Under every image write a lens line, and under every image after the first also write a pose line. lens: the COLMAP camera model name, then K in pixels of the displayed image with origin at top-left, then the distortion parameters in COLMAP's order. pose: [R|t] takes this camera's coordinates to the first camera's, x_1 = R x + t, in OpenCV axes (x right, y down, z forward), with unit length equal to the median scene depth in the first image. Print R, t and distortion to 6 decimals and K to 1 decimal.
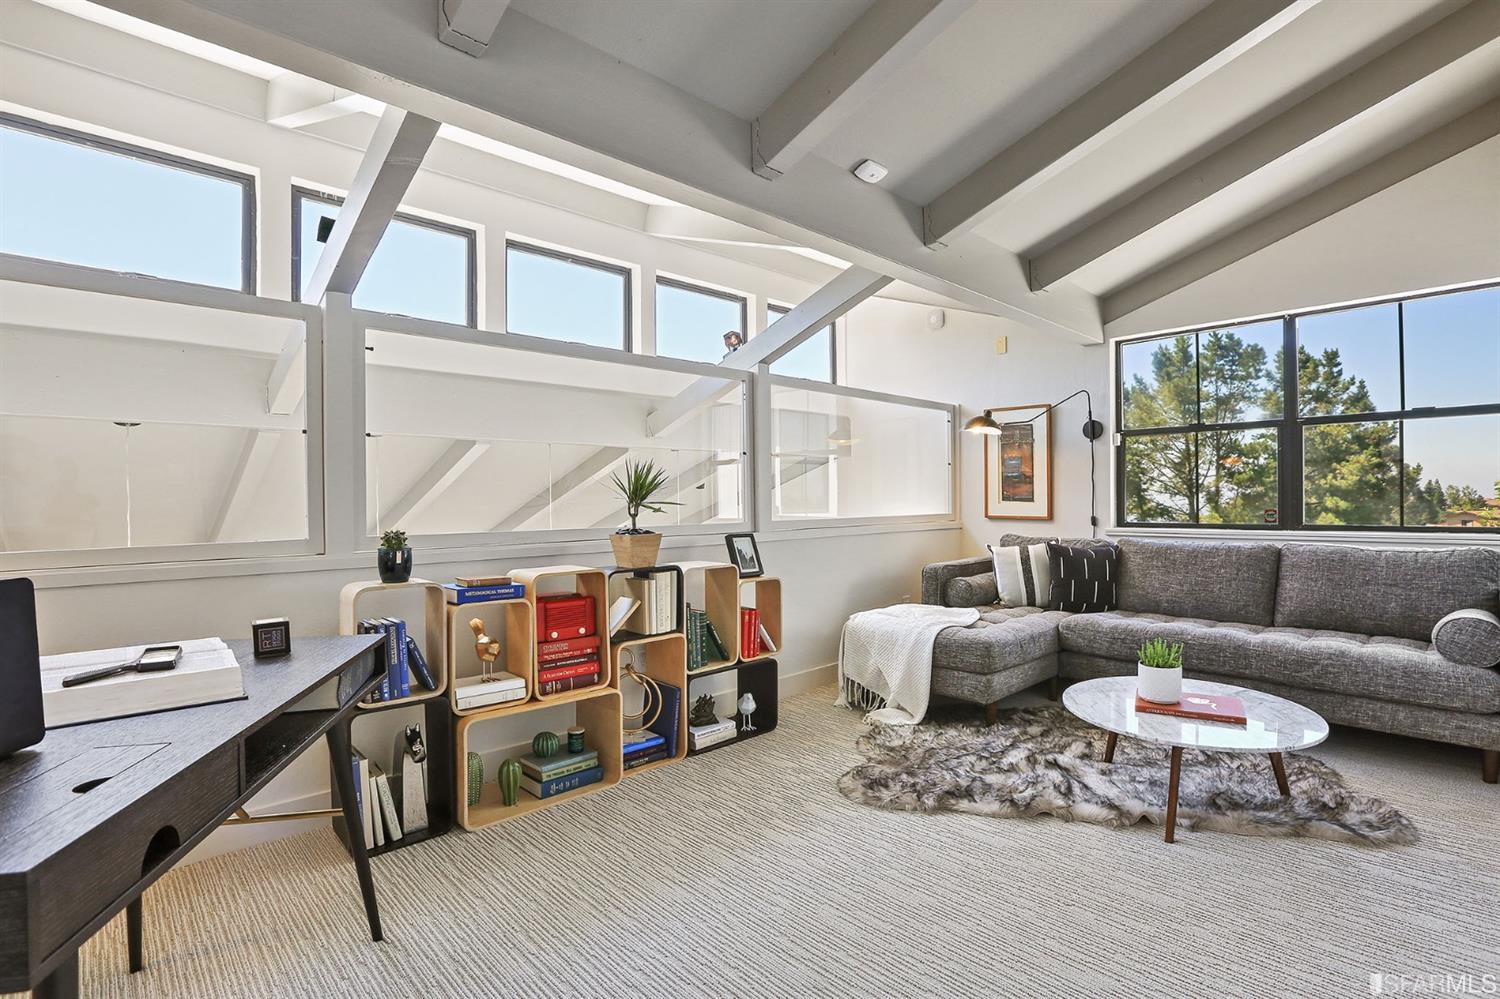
lens RADIAL K [[718.0, 0, 752.5], [0, 718.0, 506.8], [0, 0, 1]] dist [-0.060035, 0.035934]
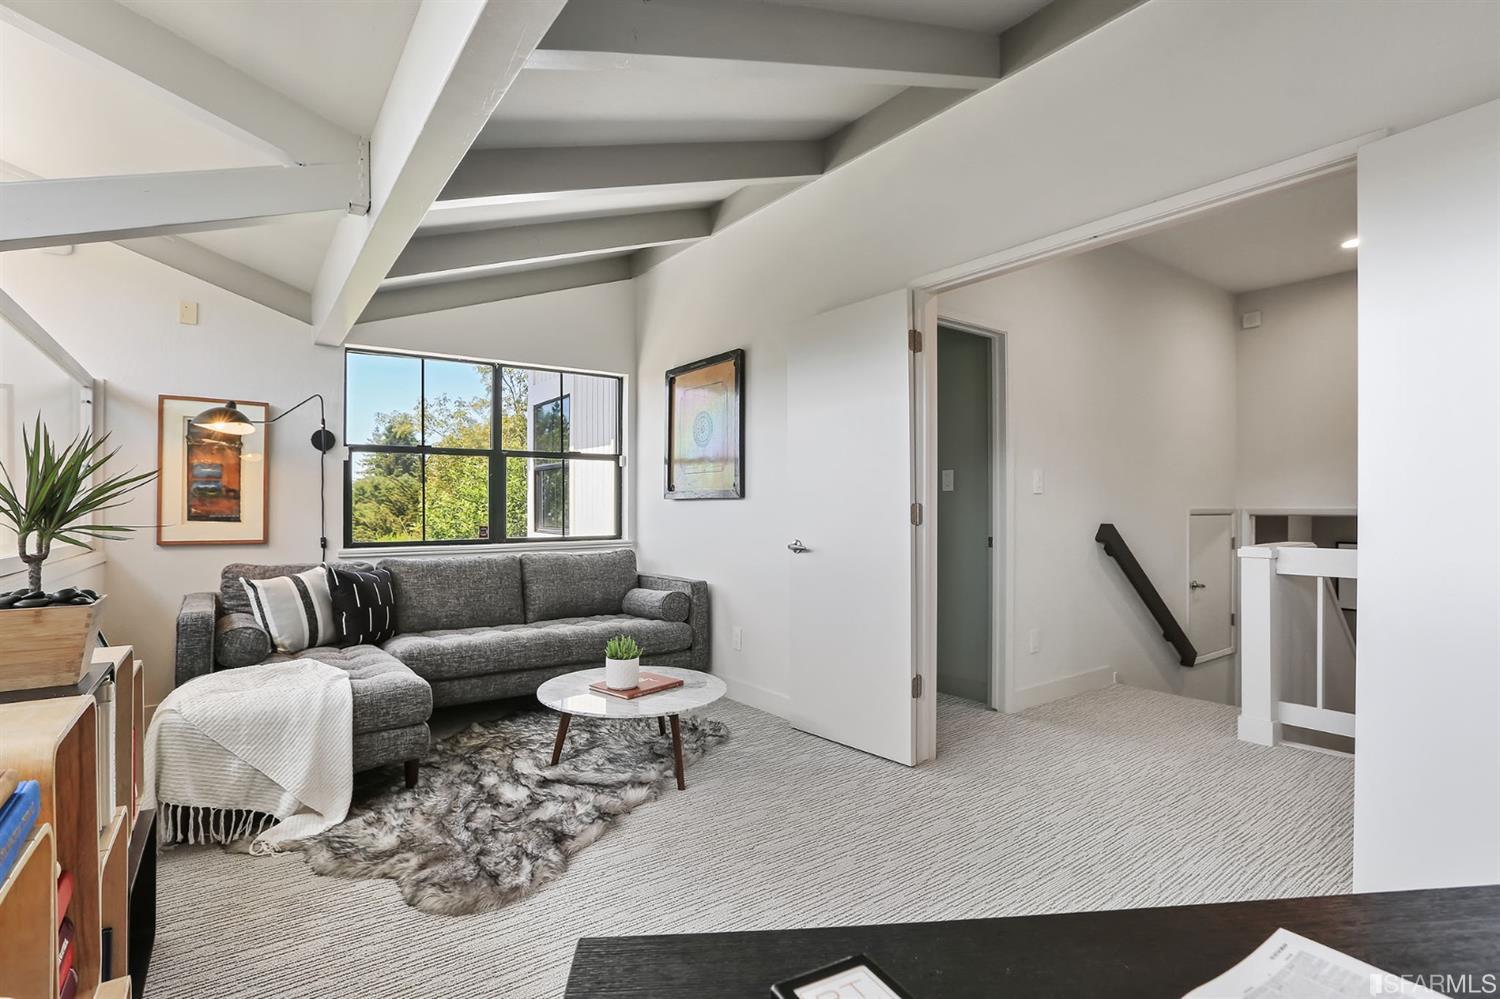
lens RADIAL K [[718.0, 0, 752.5], [0, 718.0, 506.8], [0, 0, 1]] dist [-0.060035, 0.035934]
pose [[0.131164, 0.013492, 0.991269, -0.509990], [0.013498, 0.999790, -0.015394, -0.006622], [-0.991269, 0.015399, 0.130954, 0.537562]]
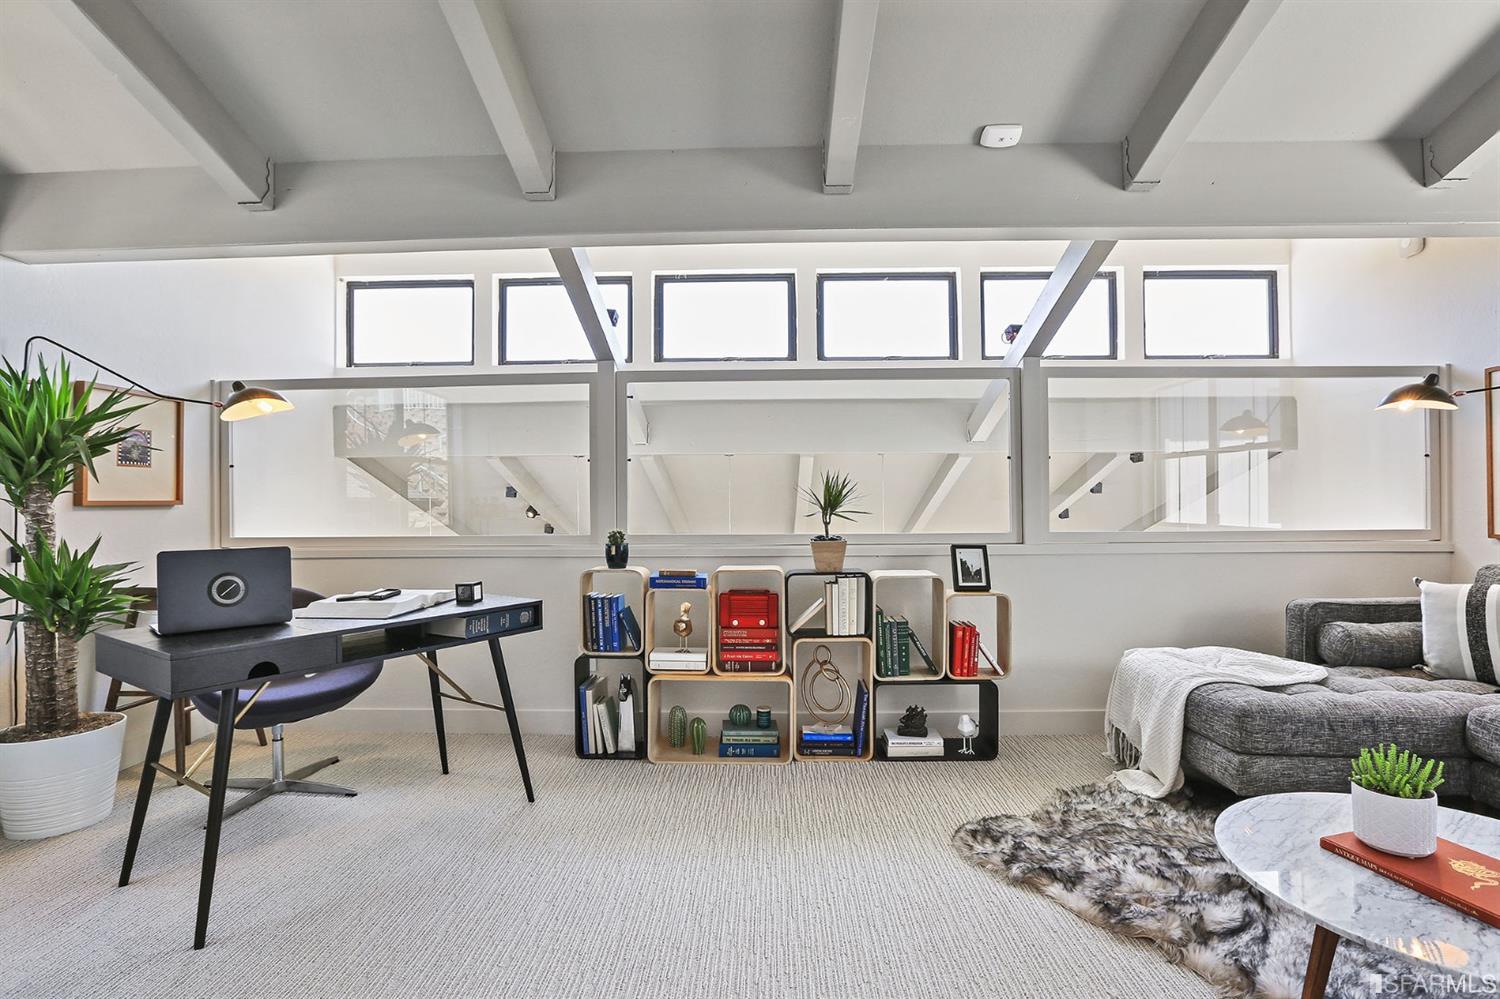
lens RADIAL K [[729.8, 0, 753.2], [0, 729.8, 510.9], [0, 0, 1]] dist [-0.068368, 0.032635]
pose [[0.702793, 0.012362, -0.711287, 0.534226], [-0.008648, 0.999924, 0.008833, -0.015022], [0.711342, -0.000057, 0.702846, 0.152283]]
